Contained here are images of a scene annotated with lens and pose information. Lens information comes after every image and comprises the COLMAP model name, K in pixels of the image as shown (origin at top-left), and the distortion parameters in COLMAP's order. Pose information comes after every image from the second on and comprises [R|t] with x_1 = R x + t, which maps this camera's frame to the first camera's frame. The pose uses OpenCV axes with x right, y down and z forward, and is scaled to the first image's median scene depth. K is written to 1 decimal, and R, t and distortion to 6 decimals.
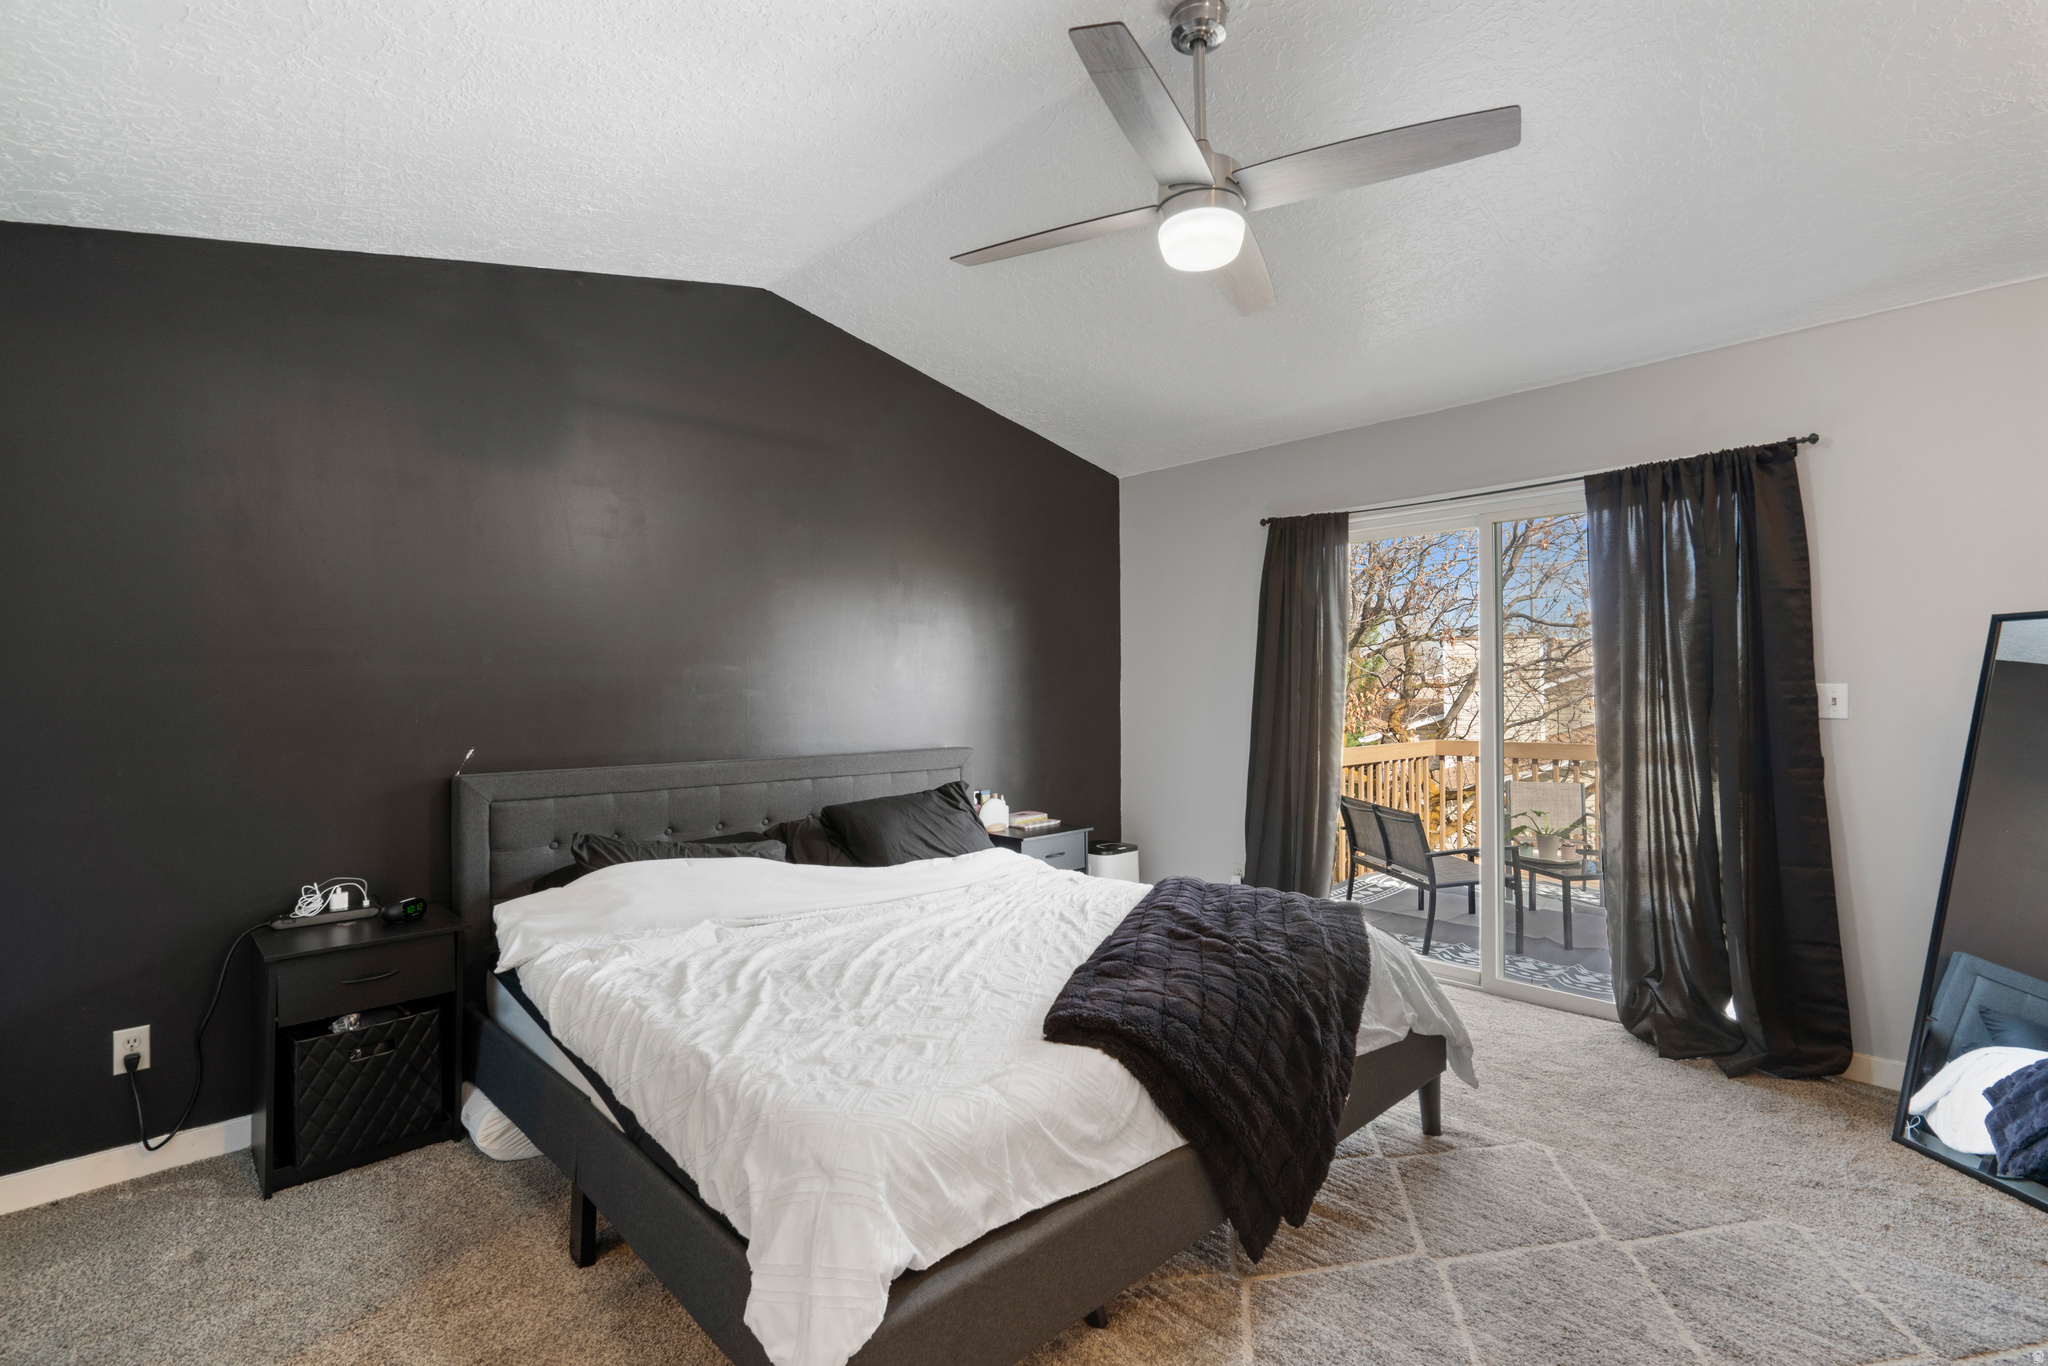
lens RADIAL K [[931.5, 0, 1023.7], [0, 931.5, 691.3], [0, 0, 1]] dist [-0.004141, 0.001019]
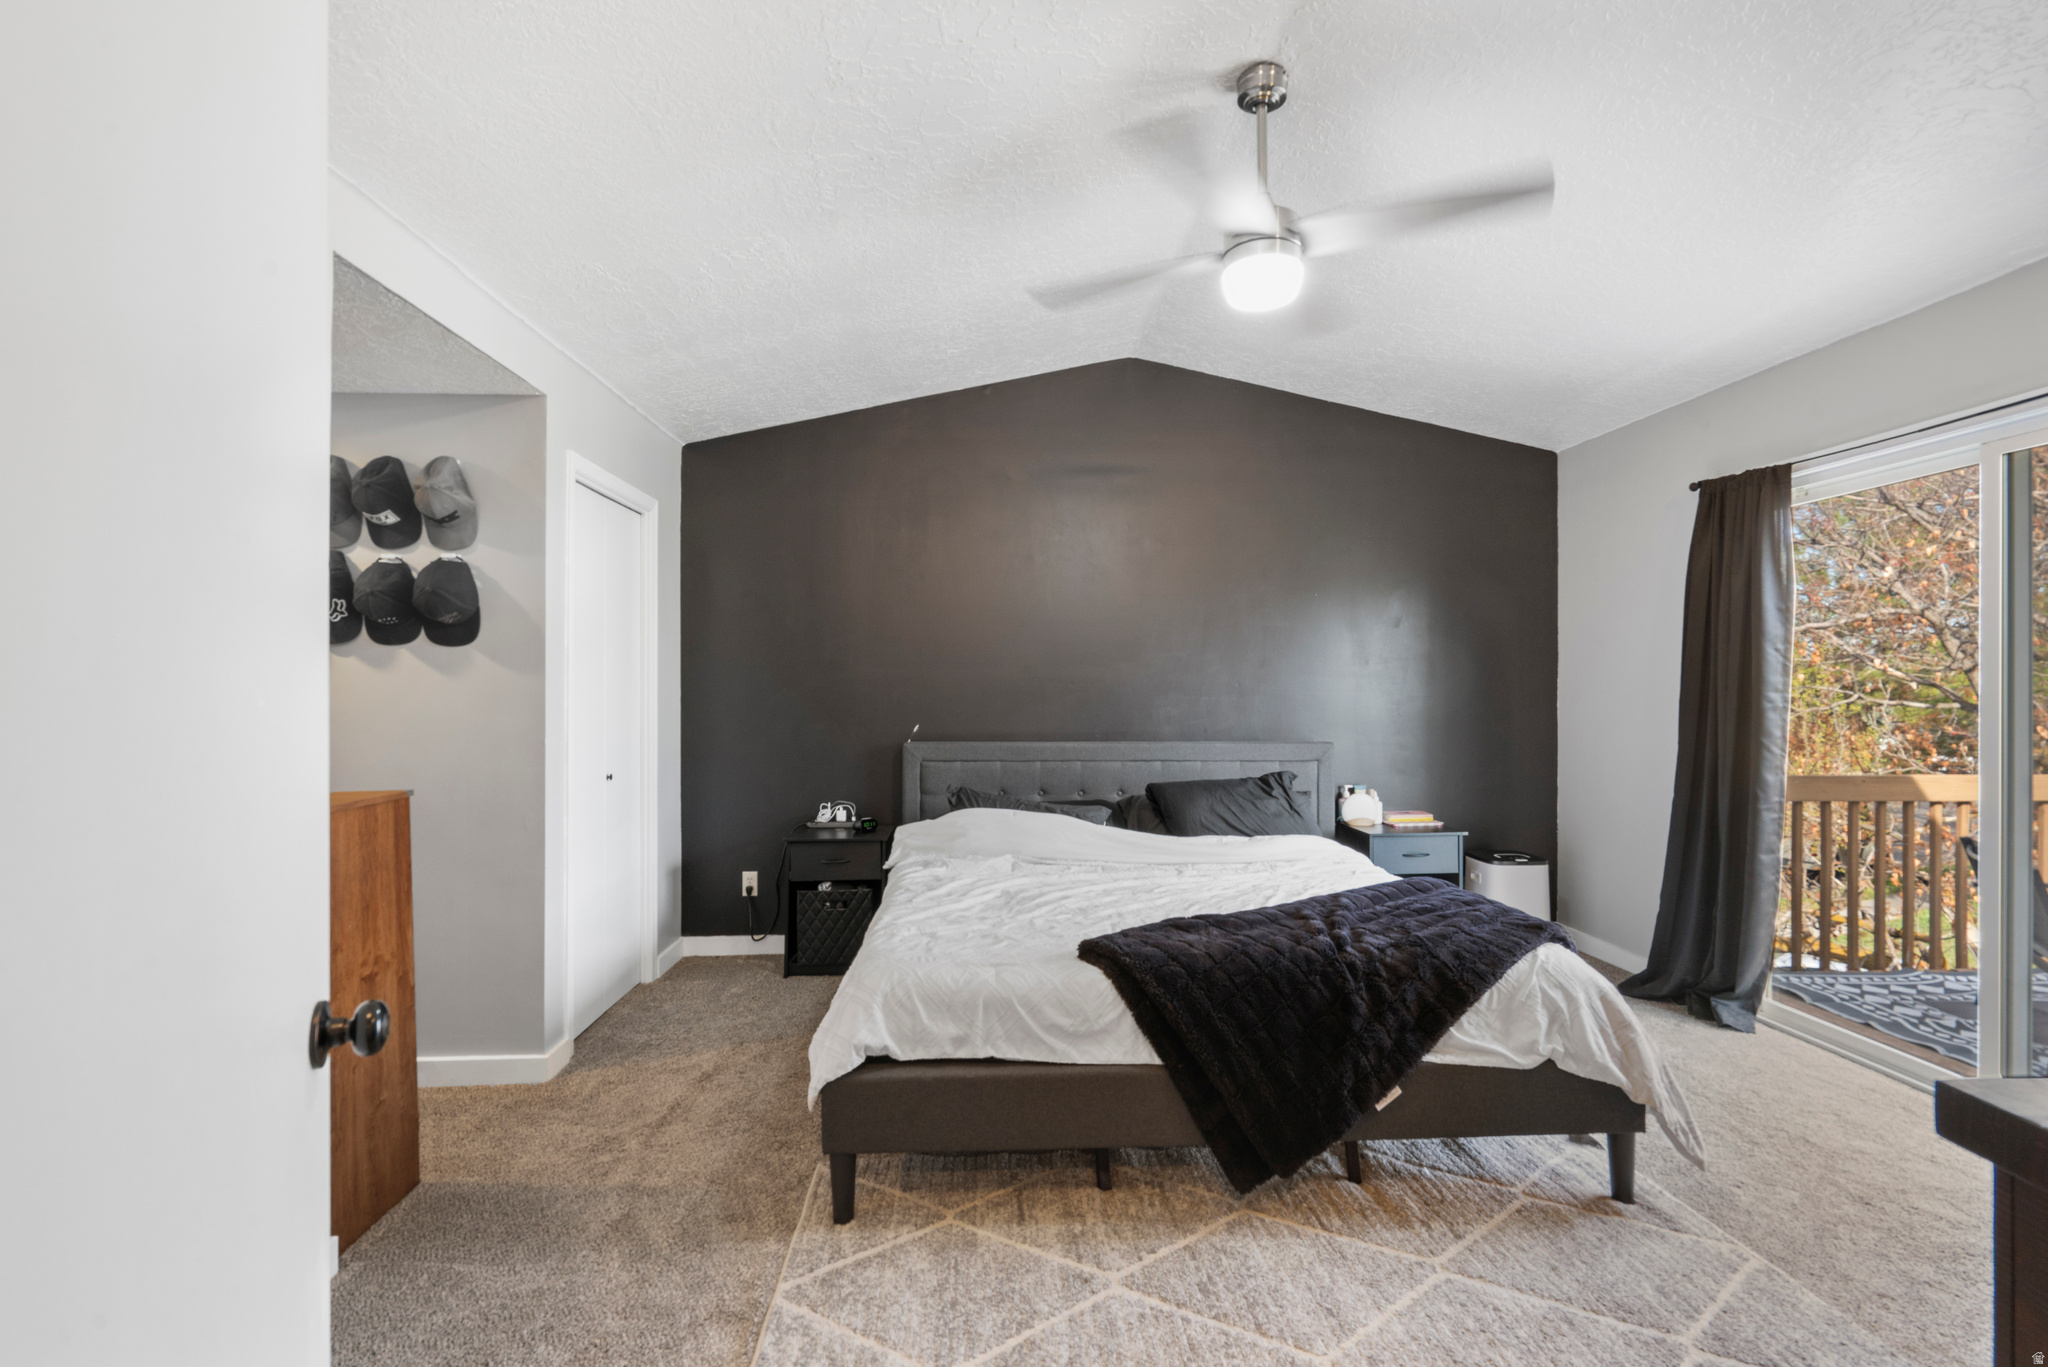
lens RADIAL K [[931.5, 0, 1023.4], [0, 931.5, 682.1], [0, 0, 1]] dist [-0.004141, 0.001019]
pose [[0.758111, 0.002222, -0.652122, 0.581002], [-0.003884, 0.999992, -0.001108, -0.007376], [0.652114, 0.003373, 0.758113, -0.029793]]
